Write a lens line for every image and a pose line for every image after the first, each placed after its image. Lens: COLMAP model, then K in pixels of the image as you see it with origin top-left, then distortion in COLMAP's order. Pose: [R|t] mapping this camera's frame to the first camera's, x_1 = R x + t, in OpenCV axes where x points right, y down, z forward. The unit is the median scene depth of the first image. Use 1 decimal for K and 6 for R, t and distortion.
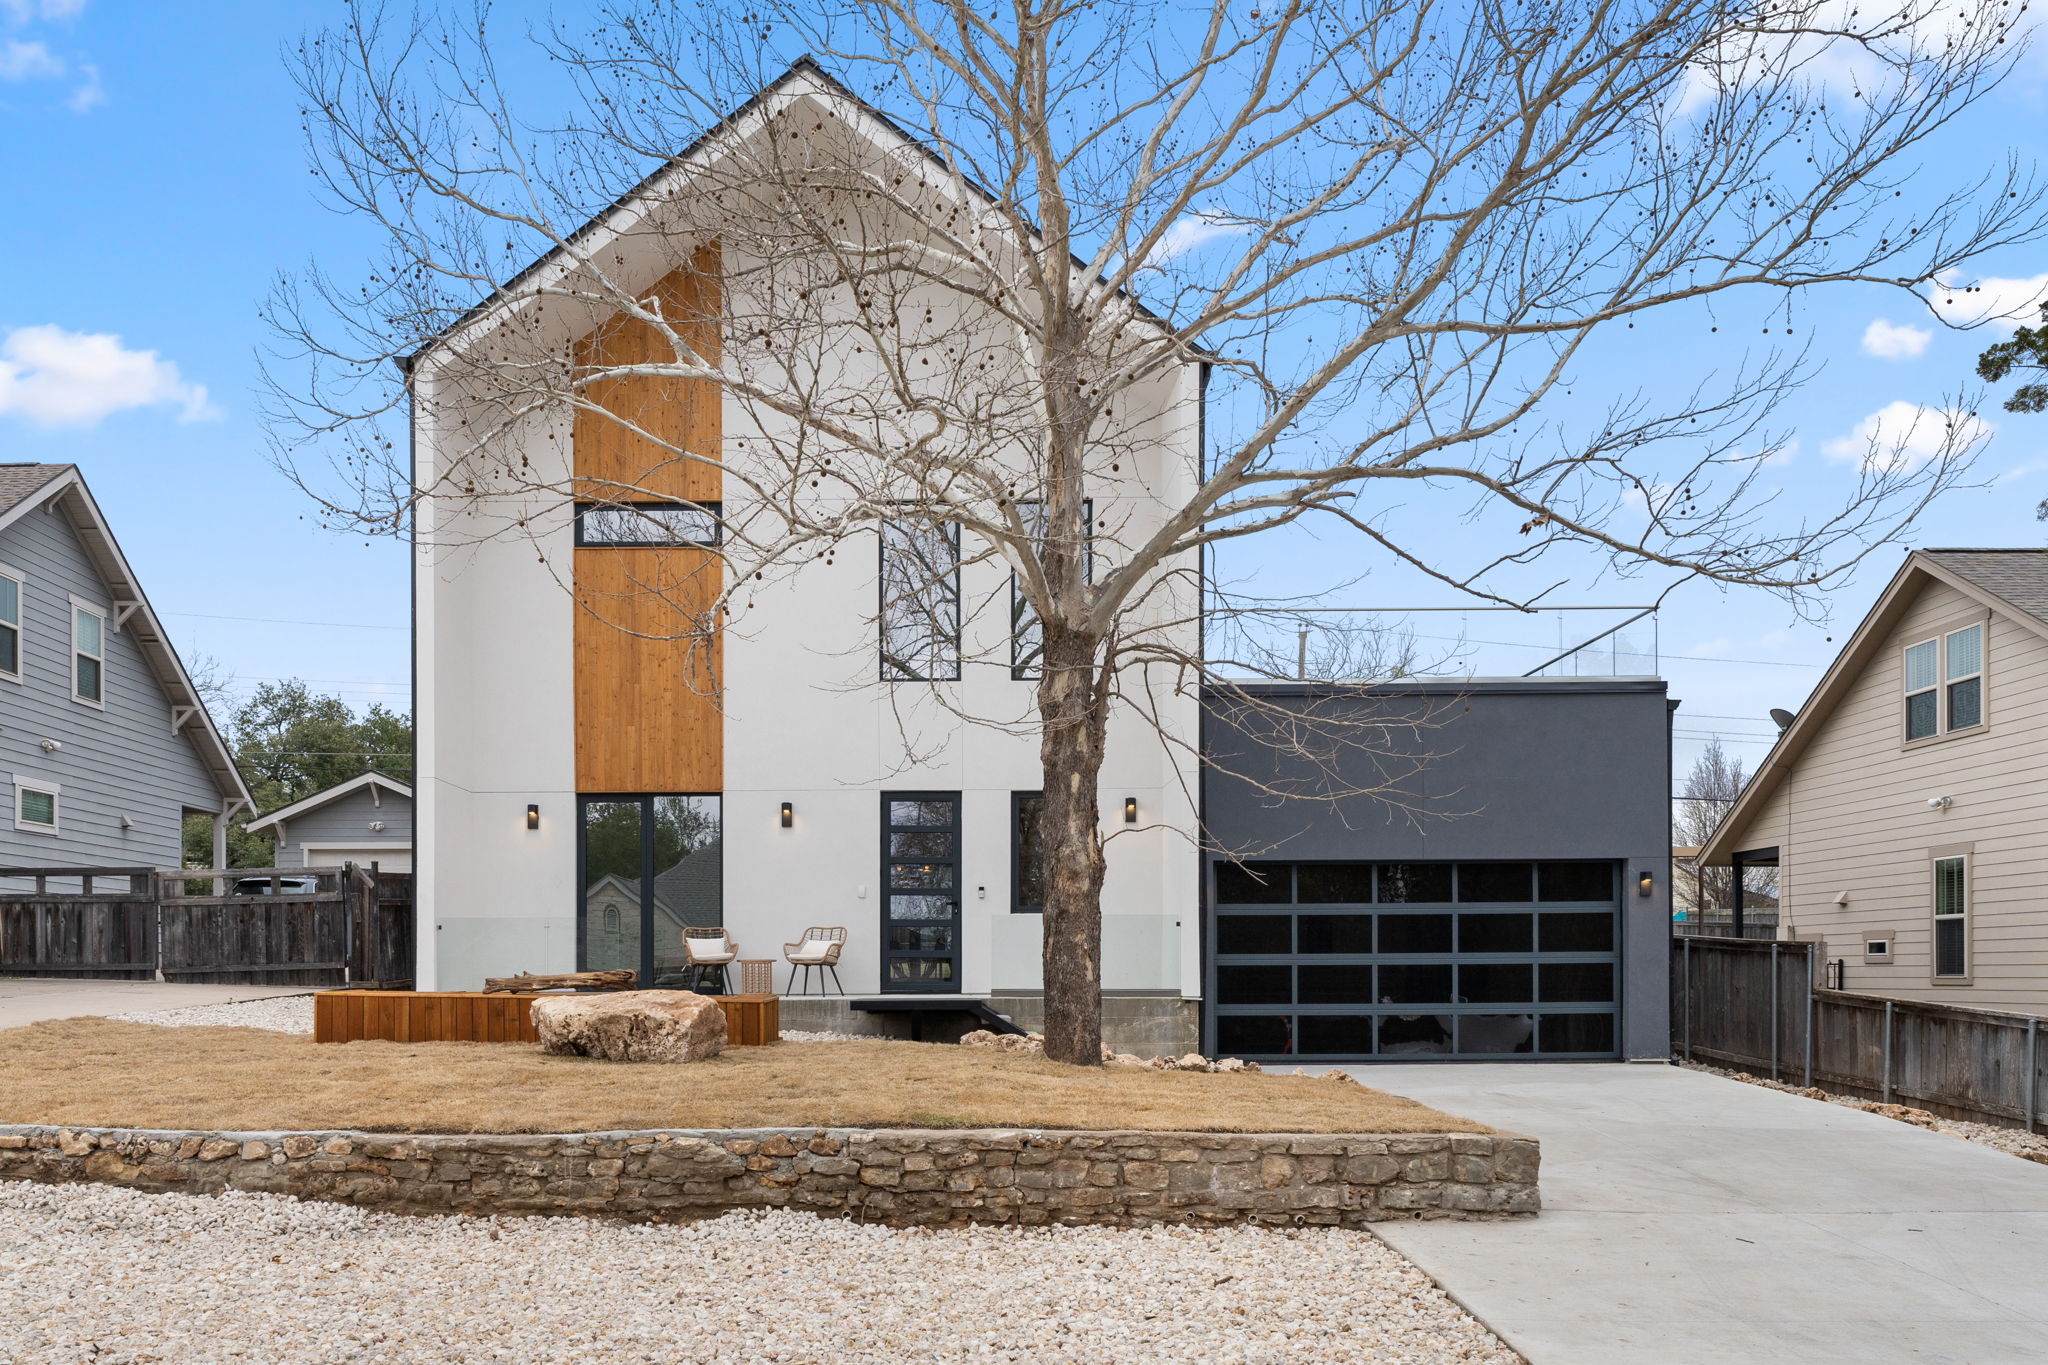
lens RADIAL K [[861.0, 0, 1021.3], [0, 861.0, 707.4], [0, 0, 1]] dist [-0.000138, 0.000101]
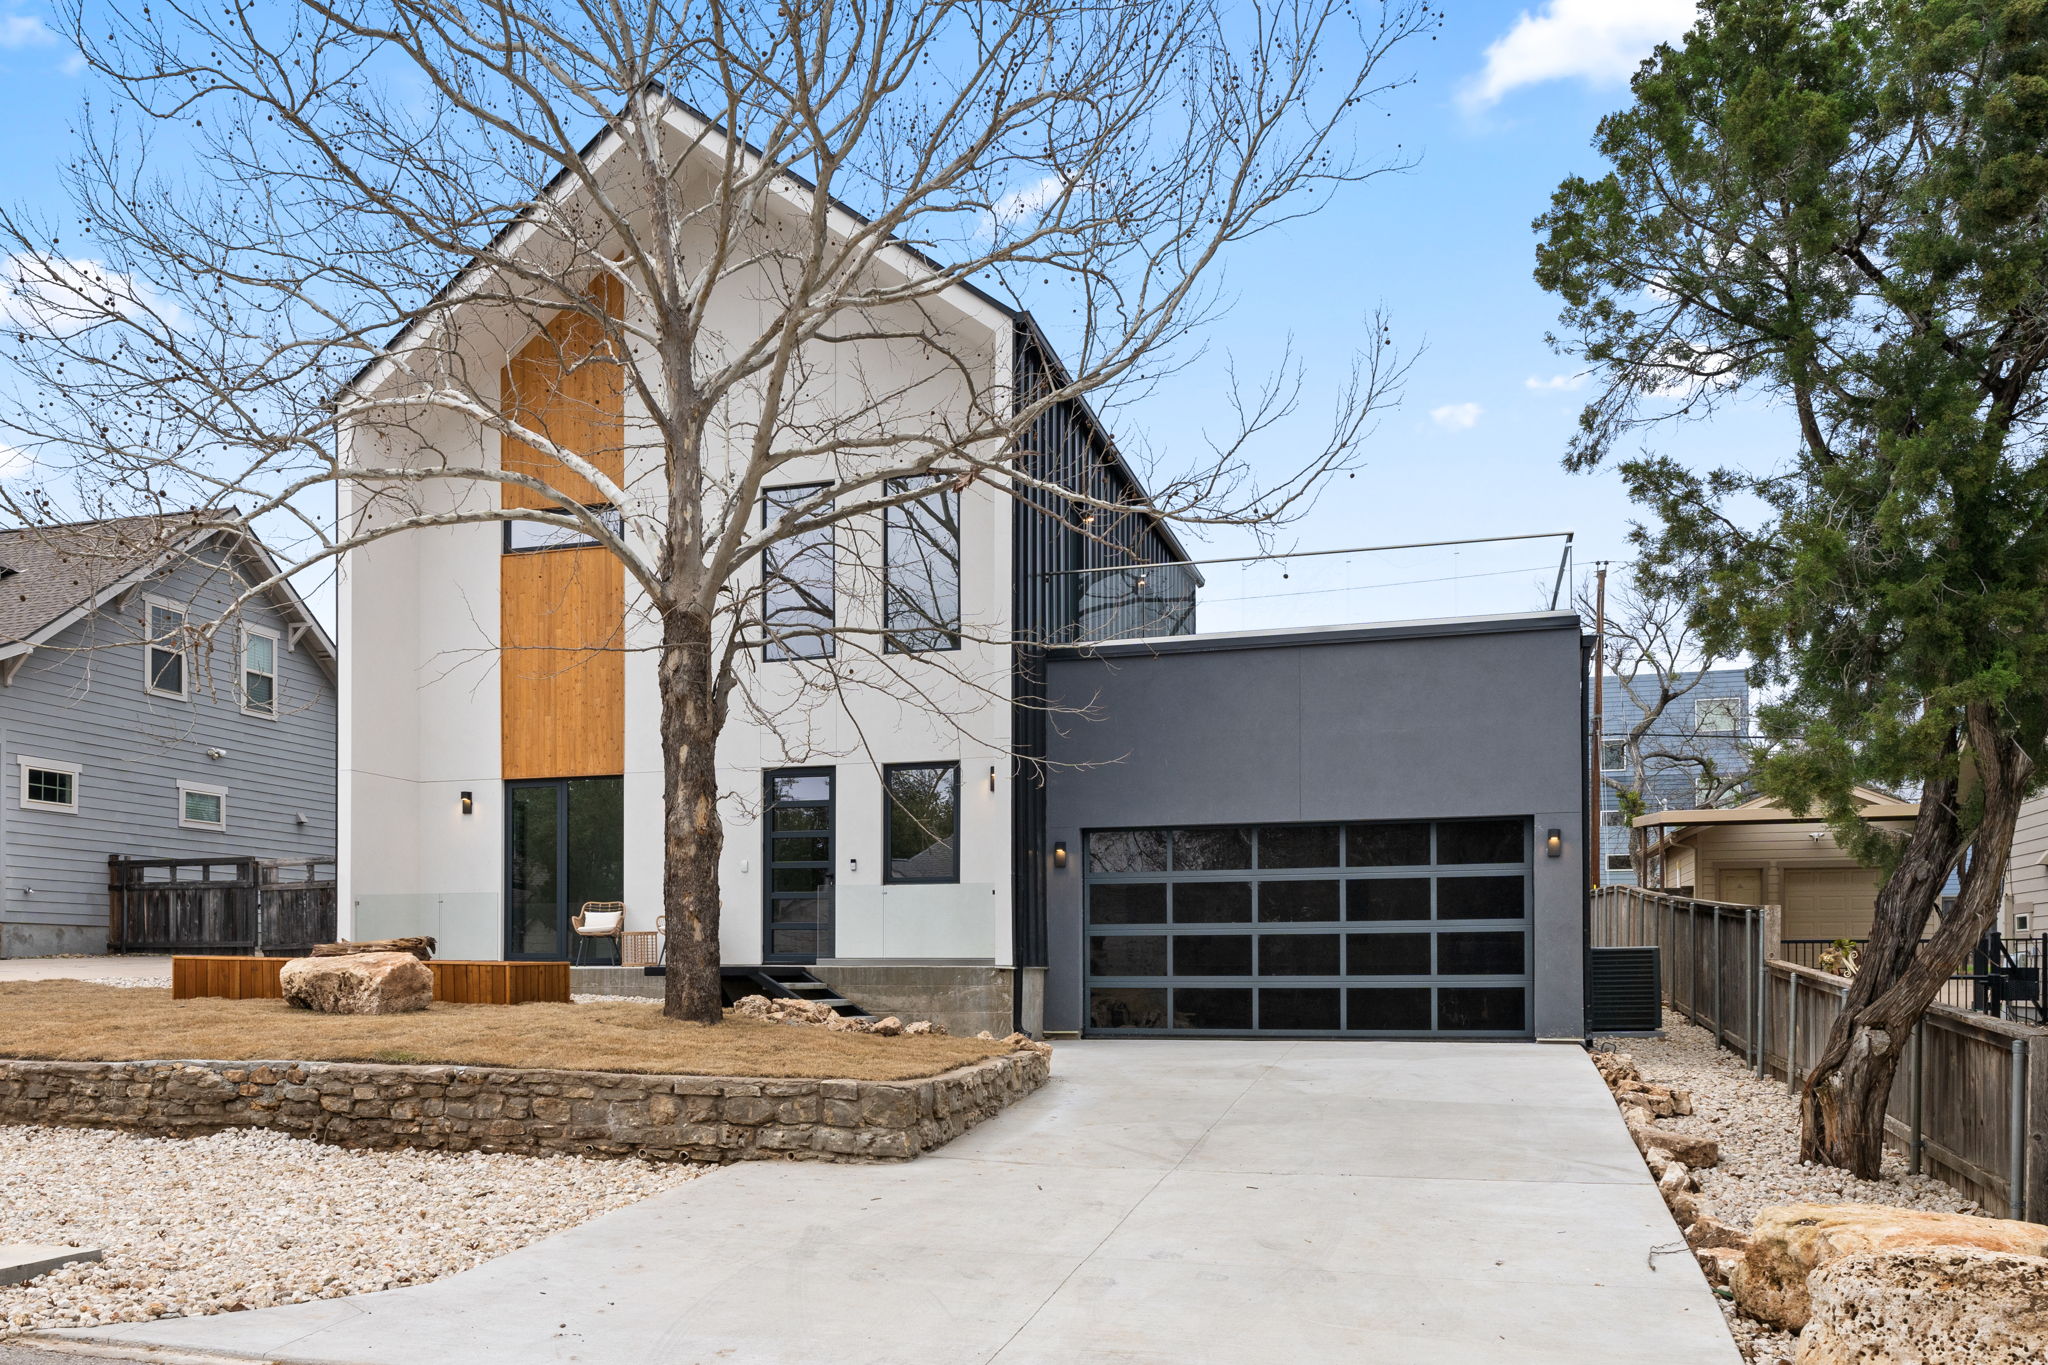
lens RADIAL K [[903.9, 0, 1062.0], [0, 903.9, 670.8], [0, 0, 1]] dist [0.000234, -0.000067]
pose [[0.985301, -0.051746, -0.162802, 0.996665], [0.050408, 0.998652, -0.012341, 0.031029], [0.163221, 0.003953, 0.986582, -0.033454]]
